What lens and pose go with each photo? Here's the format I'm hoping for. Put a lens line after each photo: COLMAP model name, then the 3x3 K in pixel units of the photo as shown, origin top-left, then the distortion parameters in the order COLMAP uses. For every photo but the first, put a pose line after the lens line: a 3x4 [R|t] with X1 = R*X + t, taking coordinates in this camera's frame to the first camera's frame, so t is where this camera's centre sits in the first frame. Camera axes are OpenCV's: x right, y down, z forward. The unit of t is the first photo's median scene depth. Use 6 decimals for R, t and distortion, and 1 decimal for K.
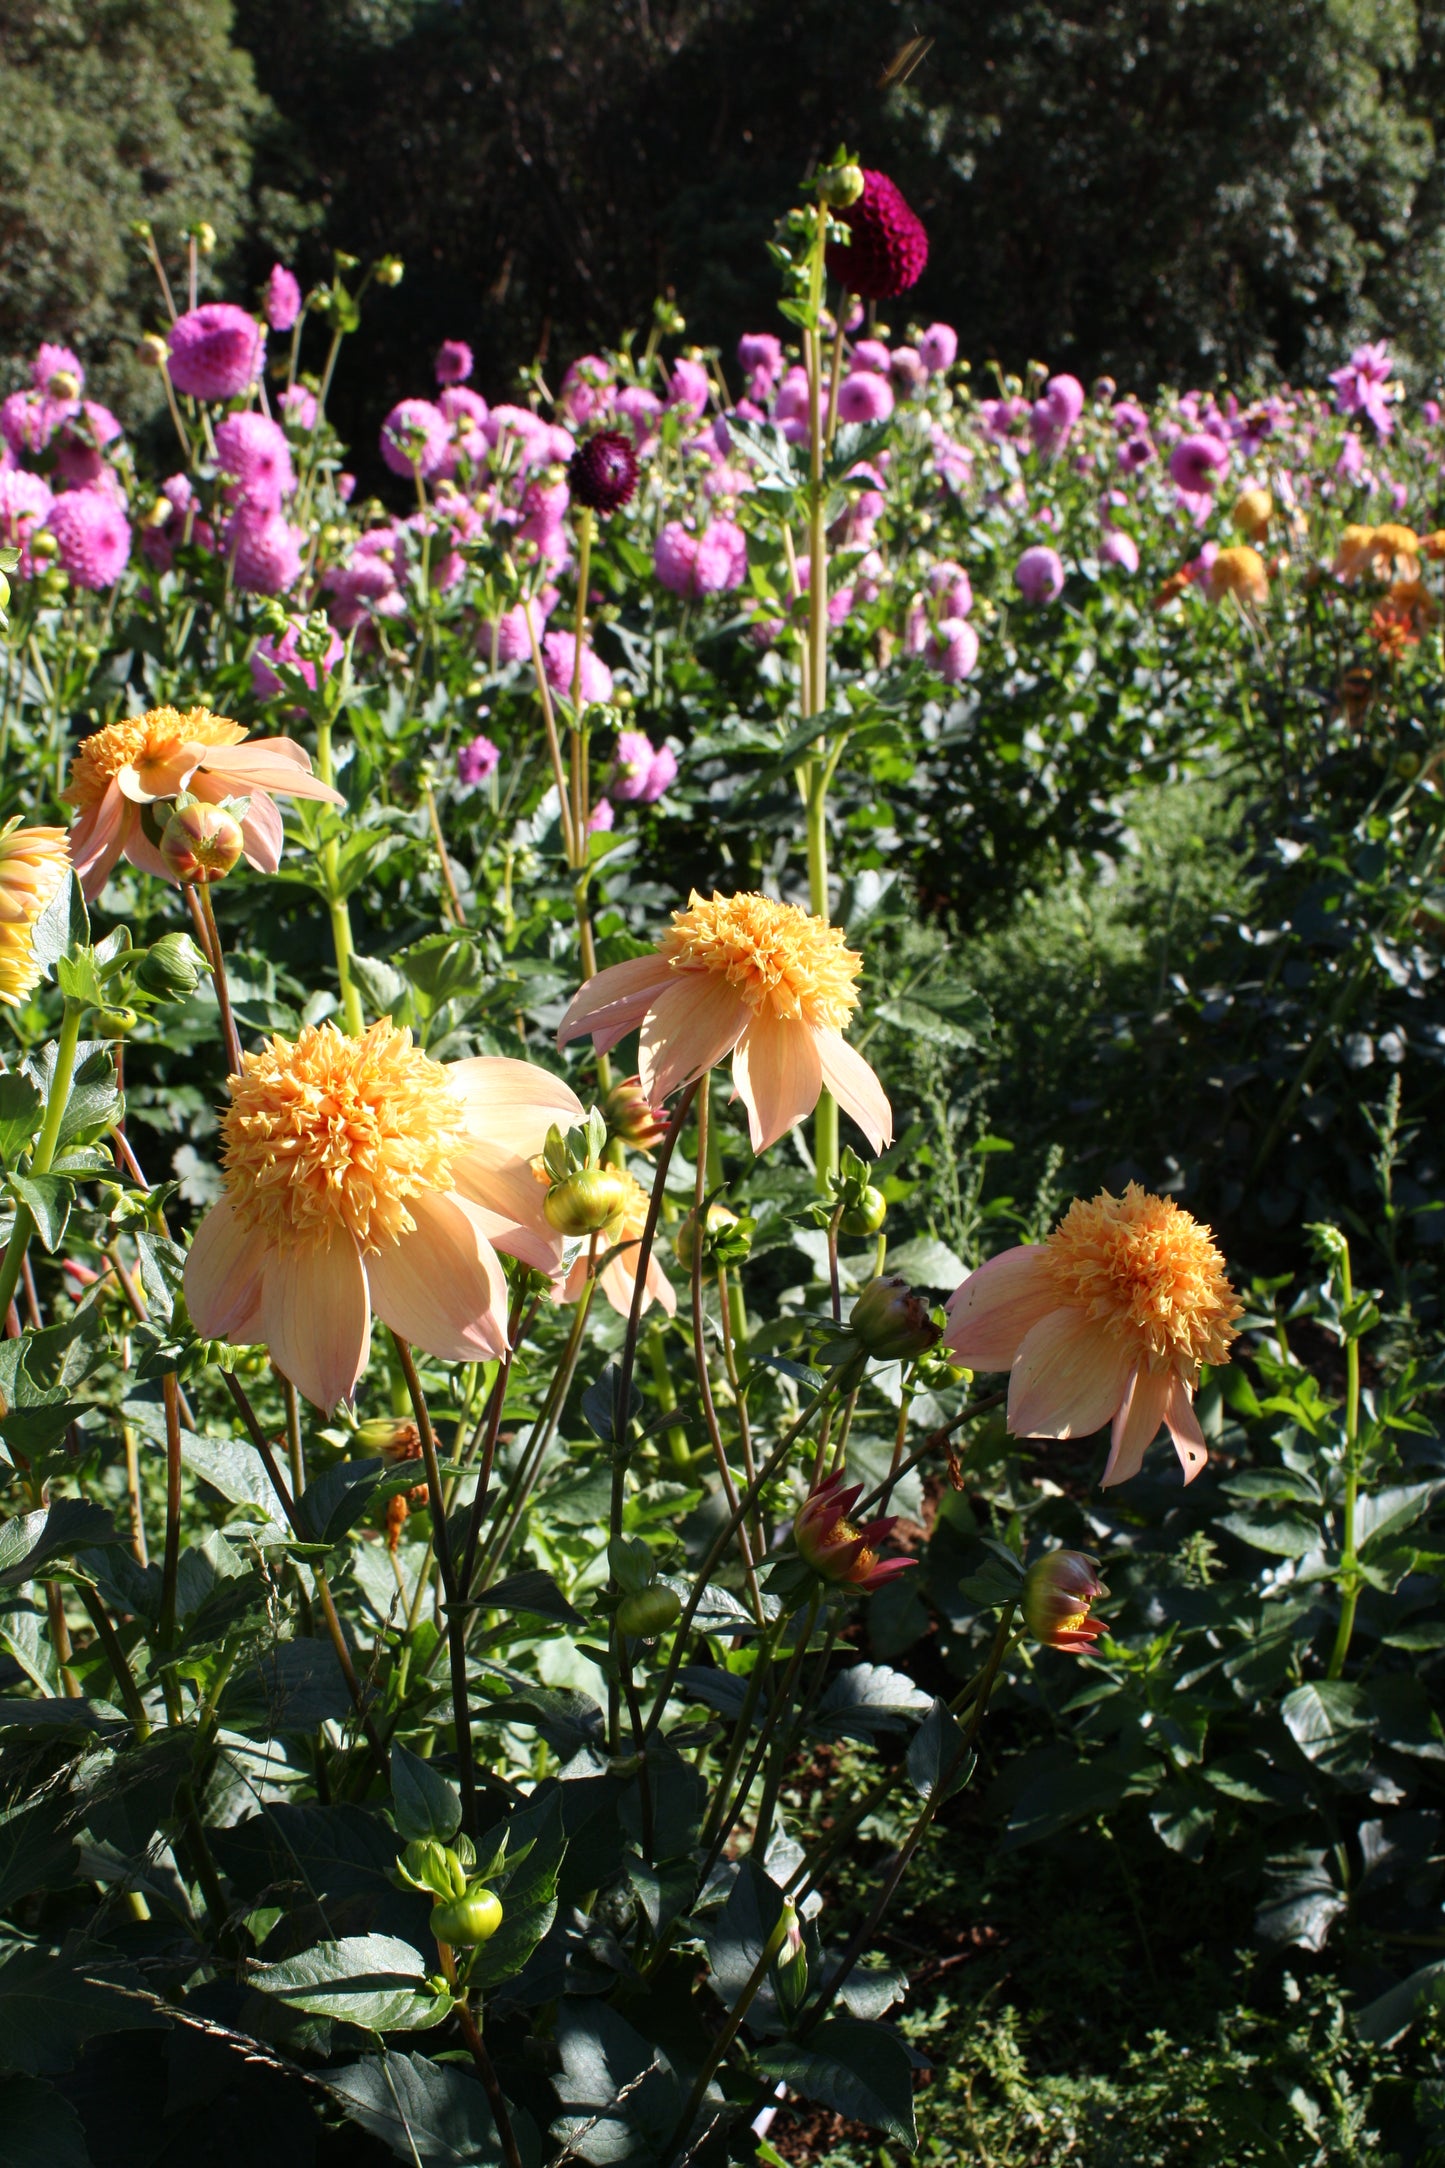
lens RADIAL K [[2336.7, 0, 719.6], [0, 2336.7, 1130.4], [0, 0, 1]] dist [-0.129727, 0.160349]
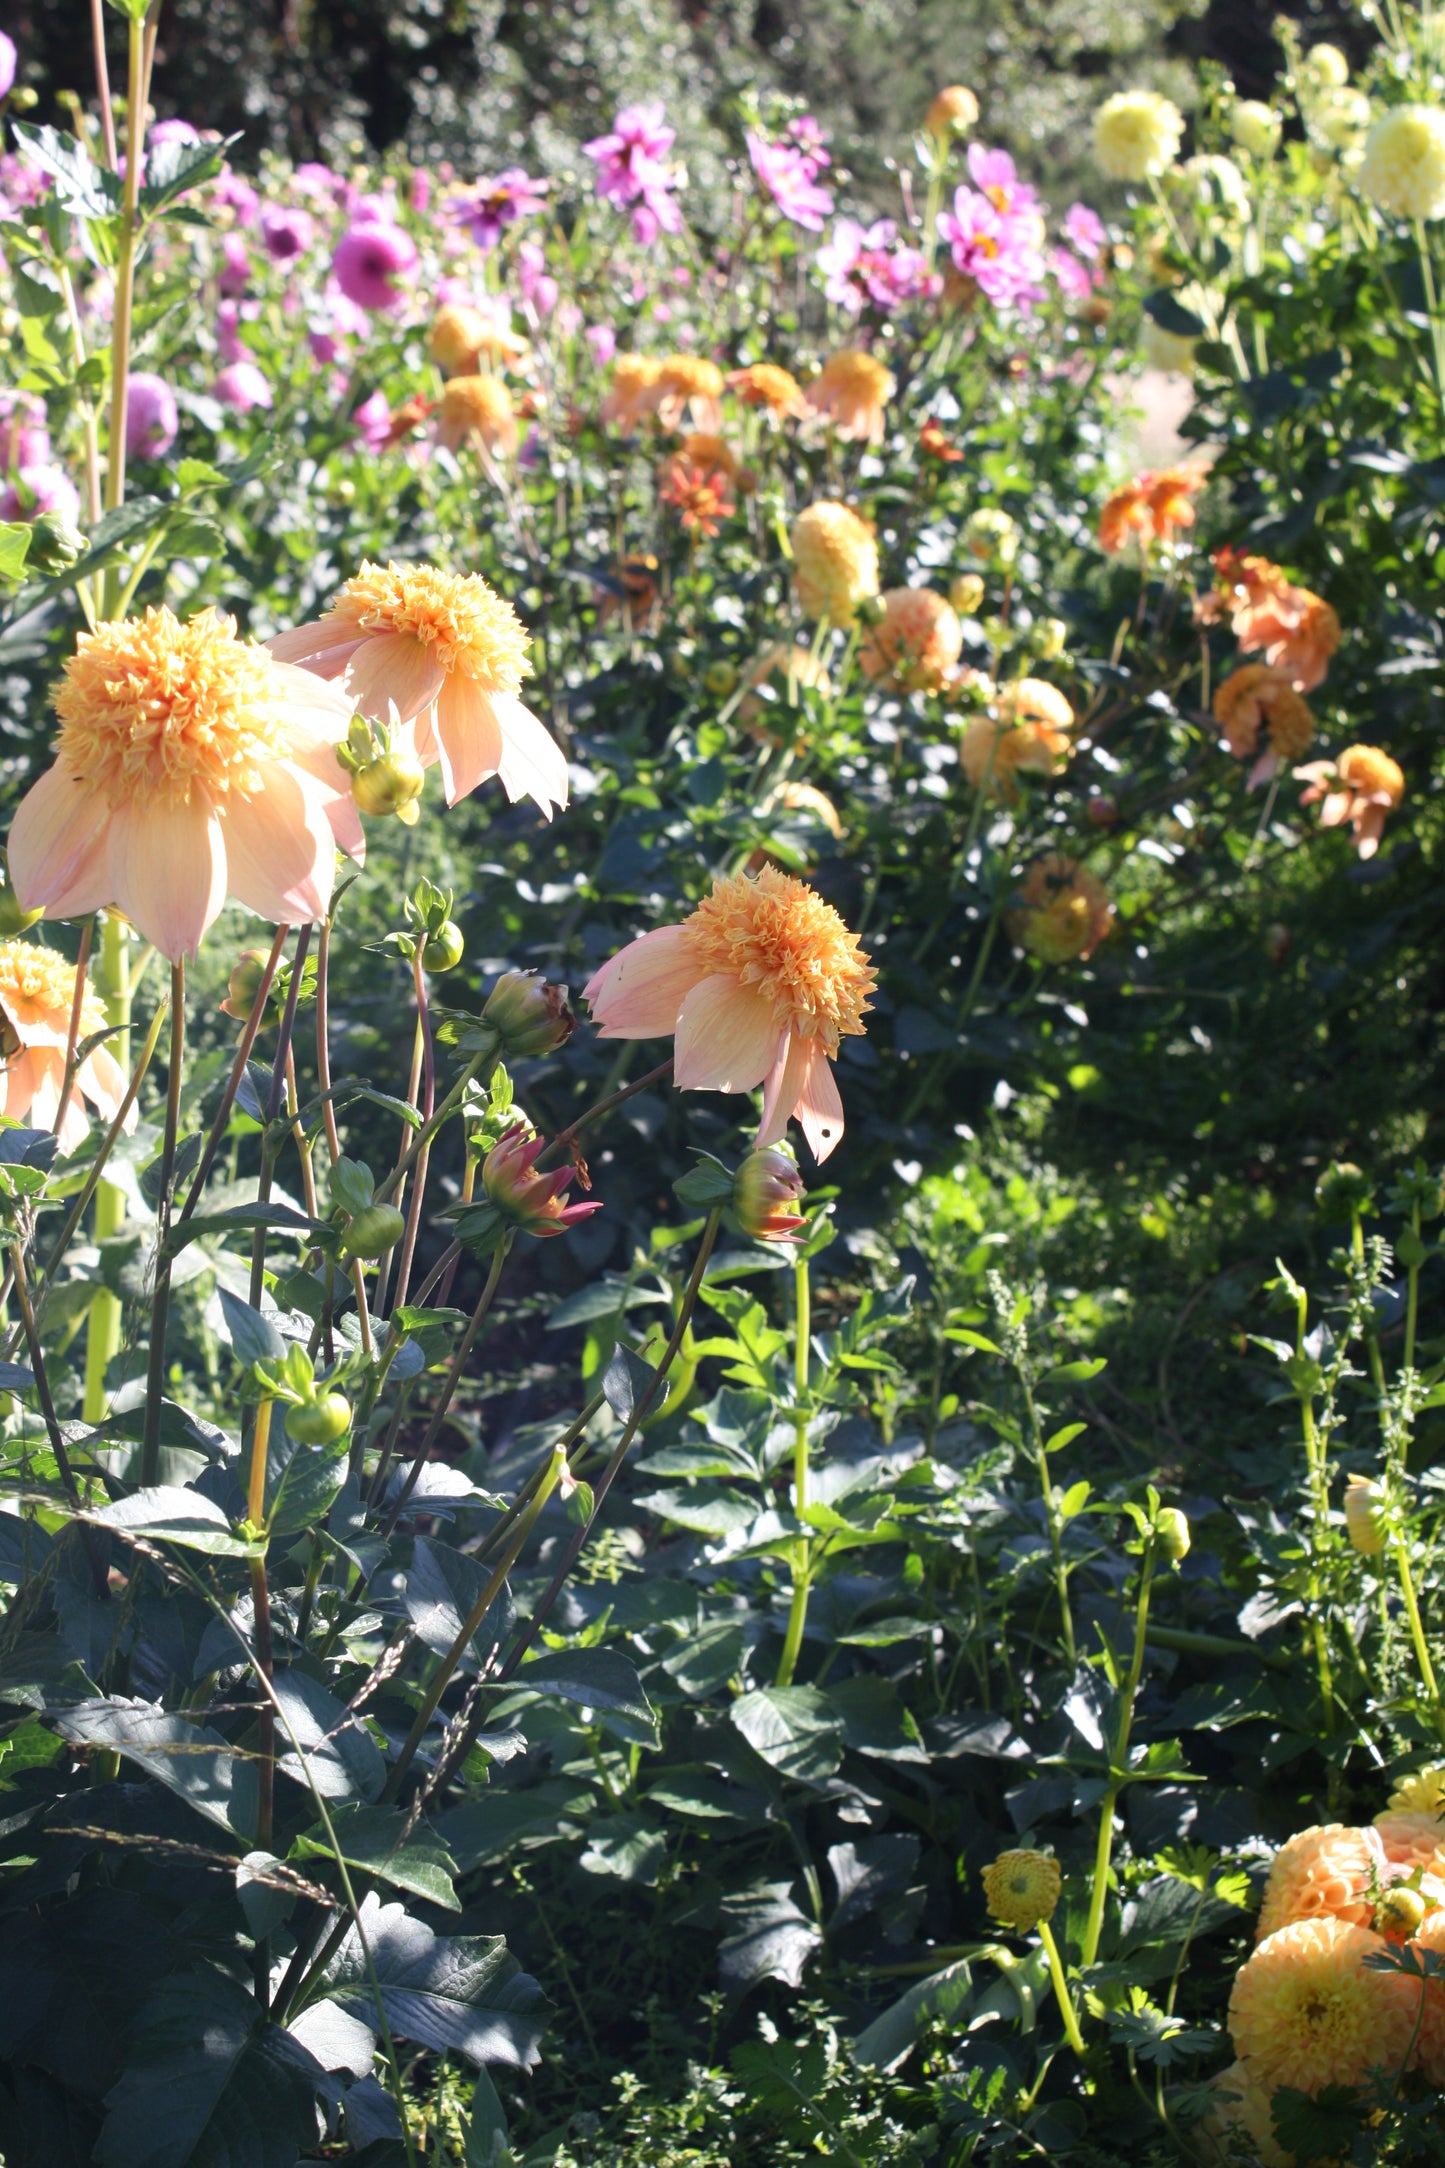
lens RADIAL K [[3815.3, 0, 720.2], [0, 3815.3, 1157.7], [0, 0, 1]] dist [-0.026541, 0.294815]
pose [[0.946829, -0.002004, 0.321732, -0.185270], [0.019926, 0.998426, -0.052420, 0.115159], [-0.321121, 0.056043, 0.945379, -0.279543]]
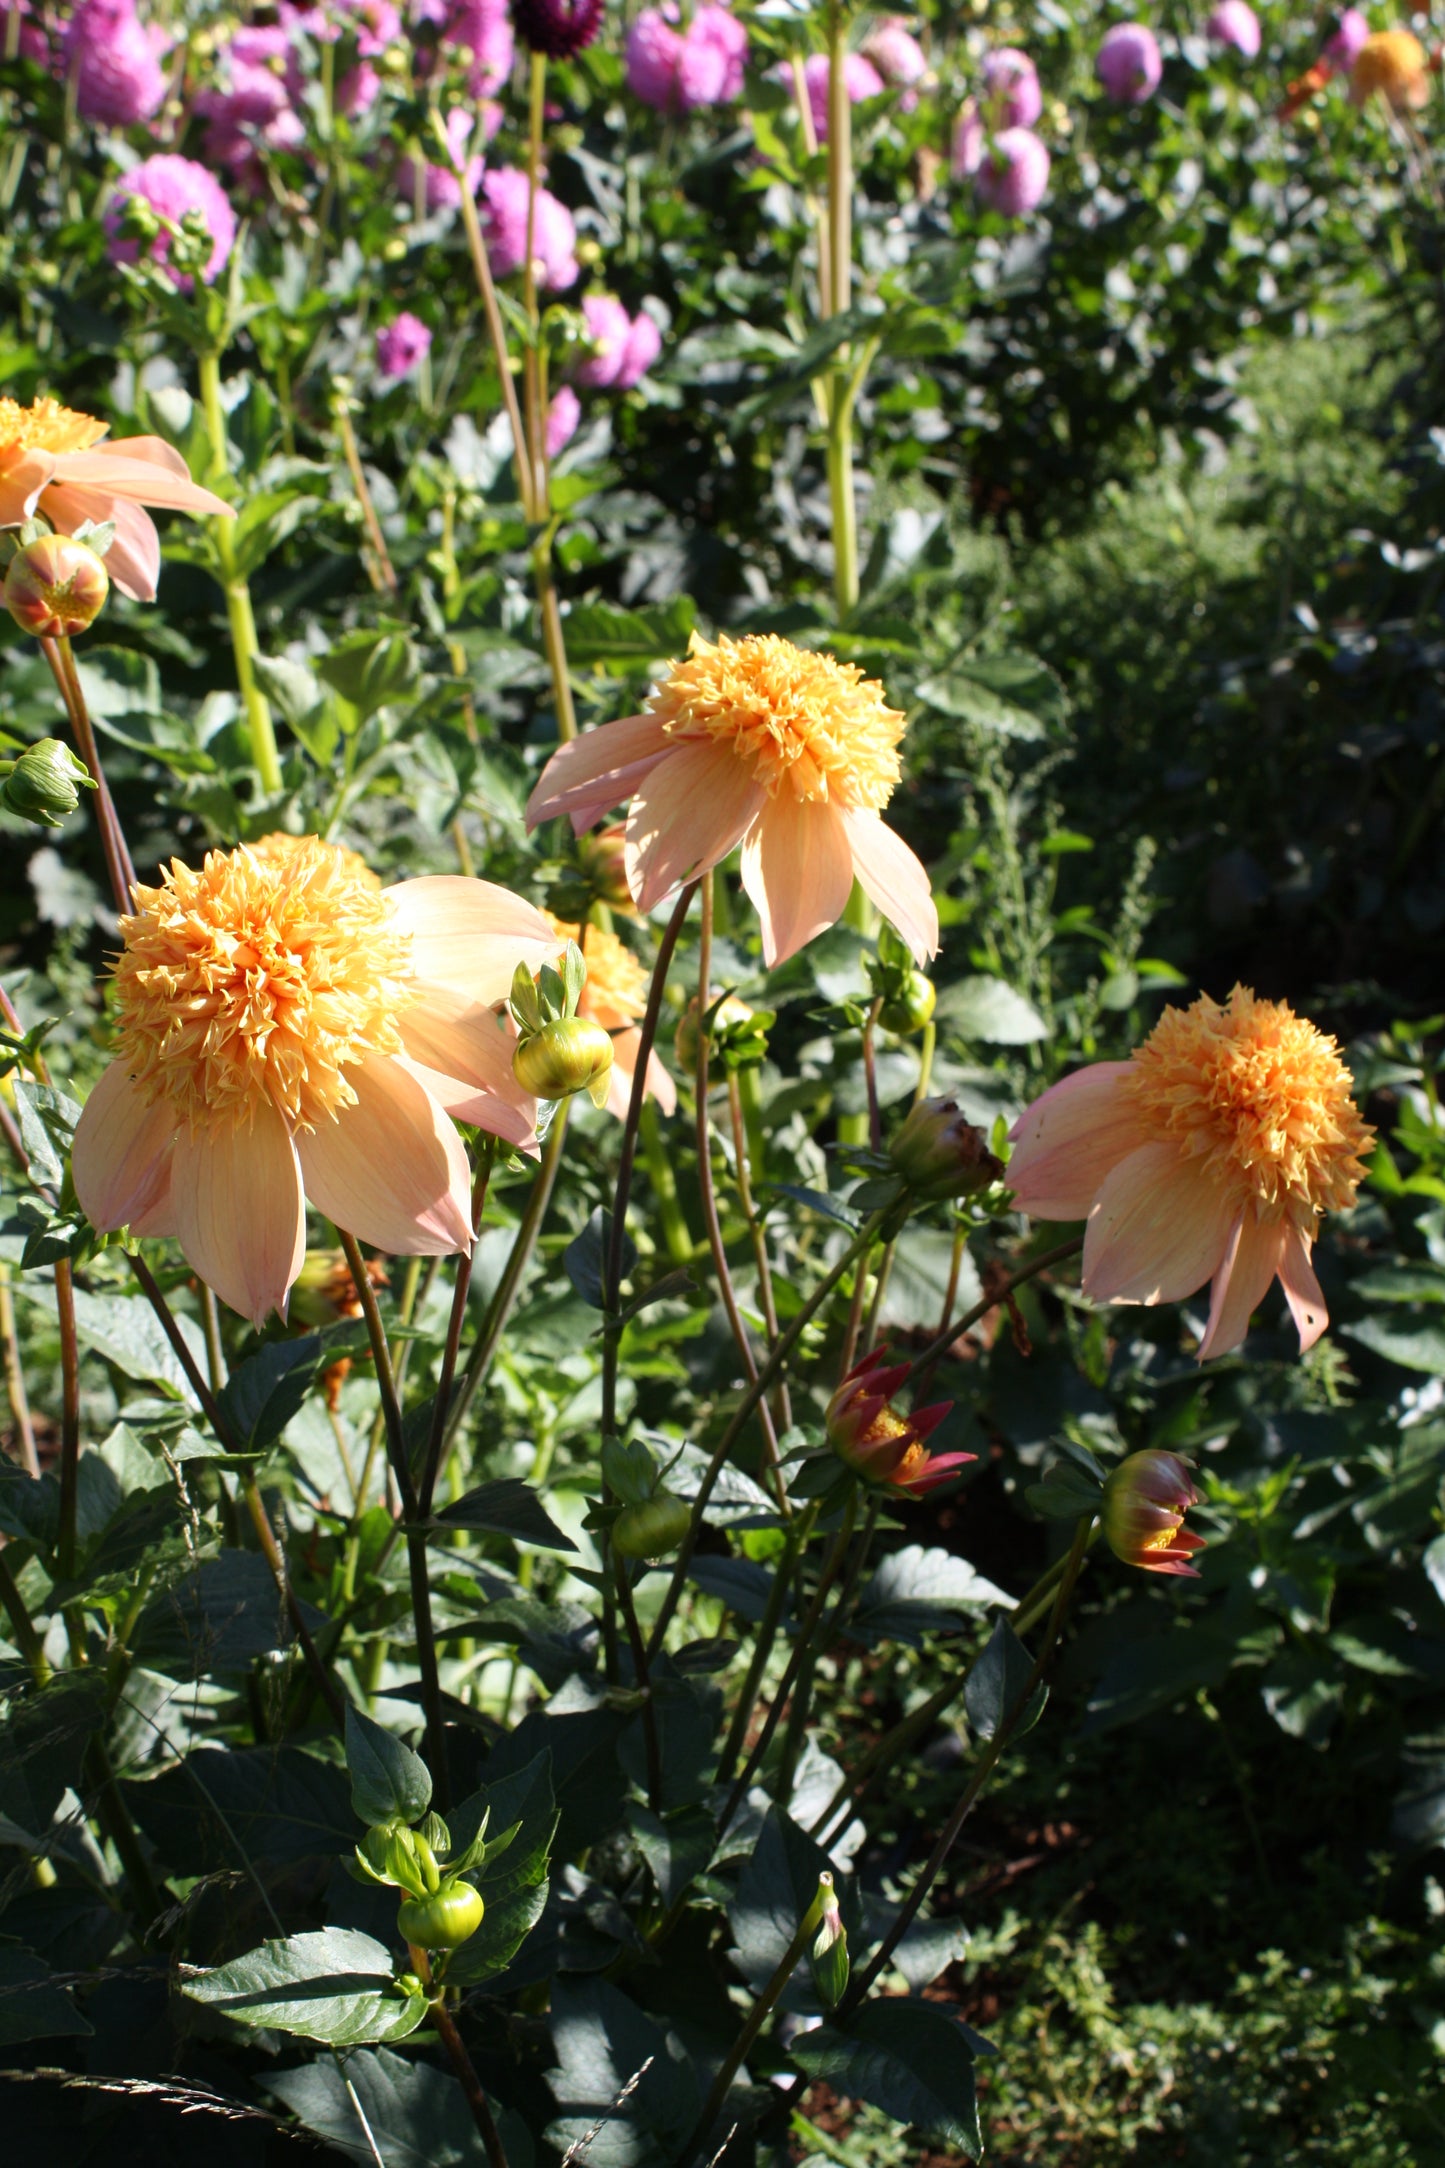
lens RADIAL K [[2947.8, 0, 711.8], [0, 2947.8, 1142.1], [0, 0, 1]] dist [-0.050156, 0.034418]
pose [[0.999854, -0.016310, -0.005015, -0.000359], [0.016803, 0.992236, 0.123226, -0.025169], [0.002966, -0.123292, 0.992366, -0.009962]]
